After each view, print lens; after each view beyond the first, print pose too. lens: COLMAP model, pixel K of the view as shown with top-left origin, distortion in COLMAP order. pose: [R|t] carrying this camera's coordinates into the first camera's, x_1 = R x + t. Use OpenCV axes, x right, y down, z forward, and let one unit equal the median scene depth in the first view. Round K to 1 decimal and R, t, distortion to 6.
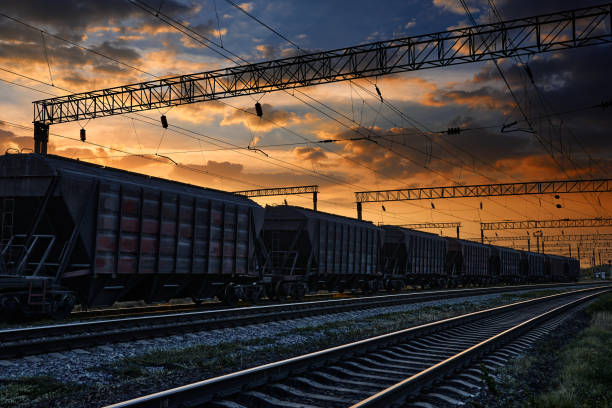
lens RADIAL K [[586.8, 0, 310.7], [0, 586.8, 206.3], [0, 0, 1]] dist [0.034243, 0.007877]
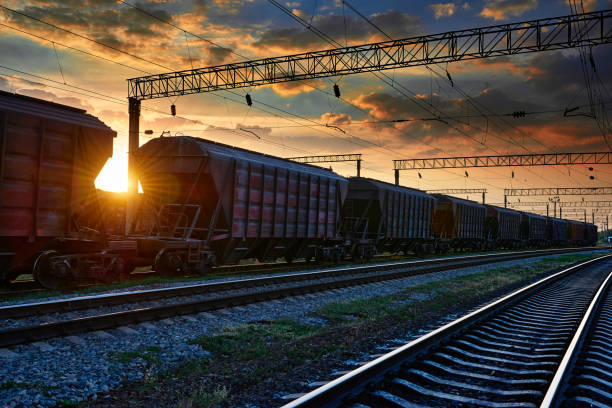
lens RADIAL K [[586.8, 0, 310.7], [0, 586.8, 206.3], [0, 0, 1]] dist [0.034243, 0.007877]
pose [[0.999906, 0.013688, -0.000565, -0.127863], [-0.013615, 0.997470, 0.069779, -0.022149], [0.001519, -0.069765, 0.997562, -0.121758]]
